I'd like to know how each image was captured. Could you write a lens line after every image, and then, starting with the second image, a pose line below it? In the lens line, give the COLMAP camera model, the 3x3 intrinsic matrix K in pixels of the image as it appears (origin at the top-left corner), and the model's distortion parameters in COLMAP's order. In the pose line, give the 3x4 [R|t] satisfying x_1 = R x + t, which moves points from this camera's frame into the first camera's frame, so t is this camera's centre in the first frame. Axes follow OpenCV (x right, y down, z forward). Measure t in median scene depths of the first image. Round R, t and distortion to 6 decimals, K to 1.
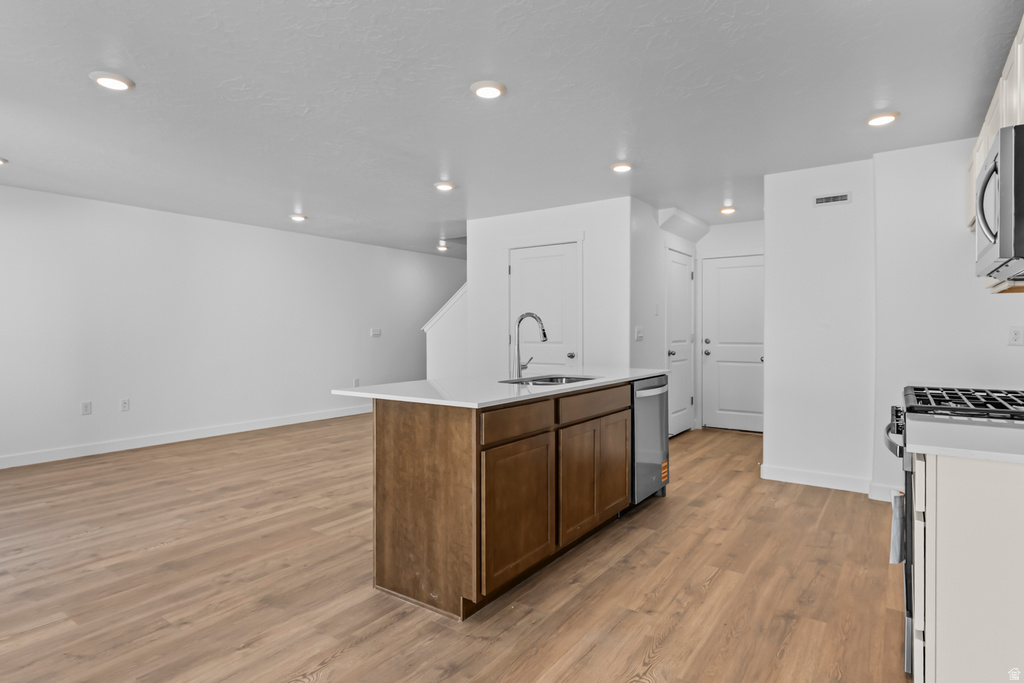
lens RADIAL K [[547.0, 0, 512.0], [0, 547.0, 341.5], [0, 0, 1]] dist [-0.005179, -0.000393]
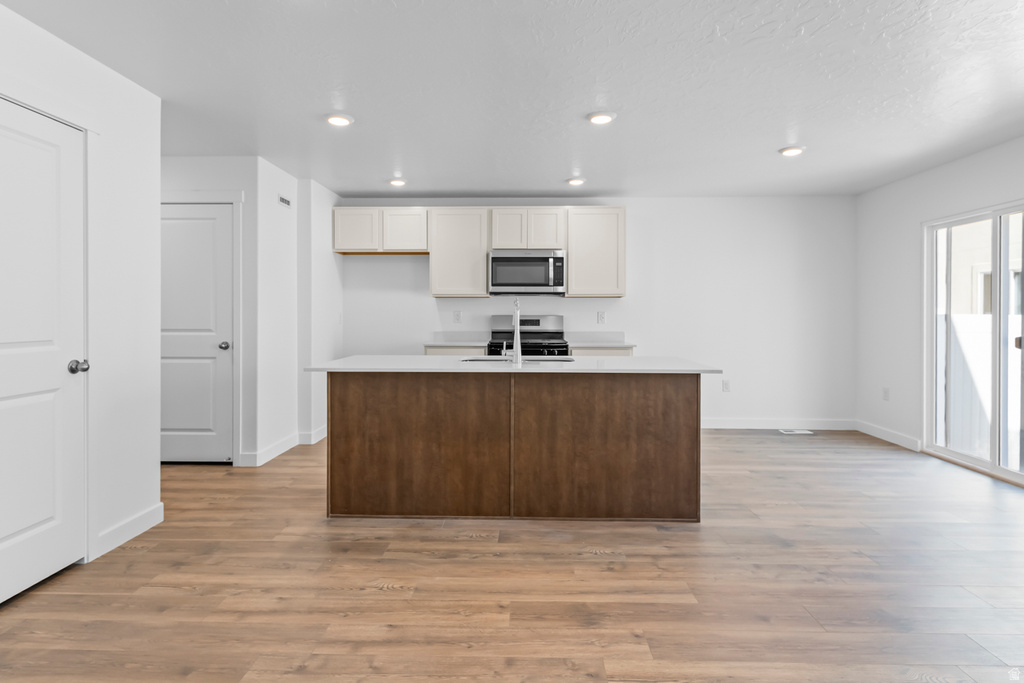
lens RADIAL K [[549.7, 0, 508.1], [0, 549.7, 316.4], [0, 0, 1]] dist [0.010508, -0.002620]
pose [[-0.545898, -0.002808, 0.837847, -0.926323], [0.013024, 0.999845, 0.011836, -0.035822], [-0.837751, 0.017374, -0.545776, 1.776256]]
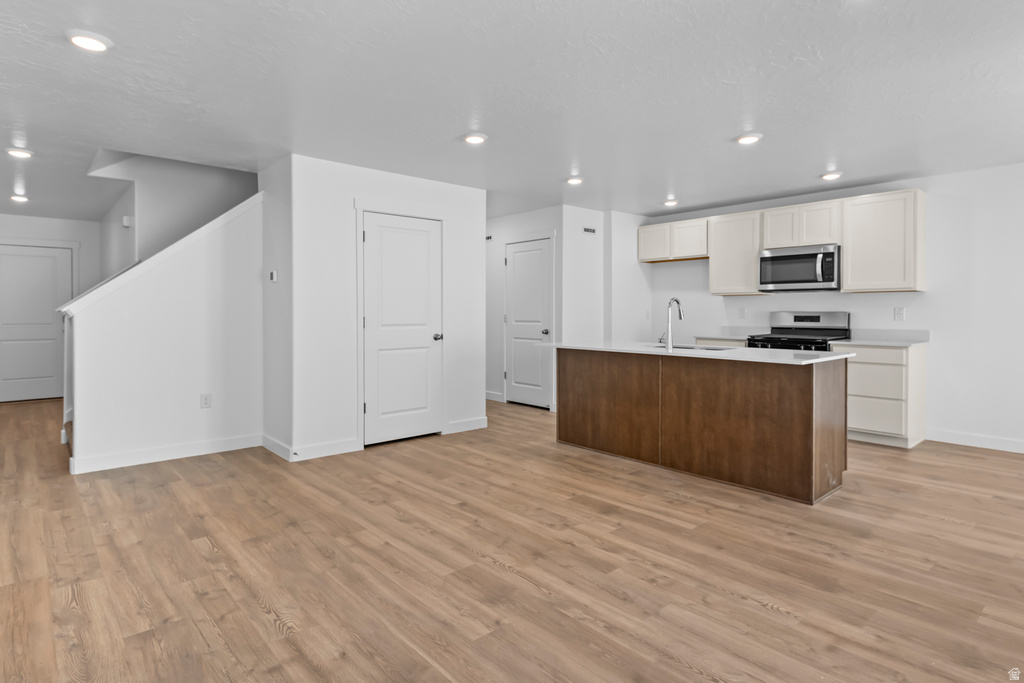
lens RADIAL K [[549.7, 0, 508.1], [0, 549.7, 316.4], [0, 0, 1]] dist [0.010508, -0.002620]
pose [[0.242764, -0.008895, 0.970044, -1.505589], [0.017281, 0.999839, 0.004843, -0.026345], [-0.969931, 0.015588, 0.242879, 1.202591]]
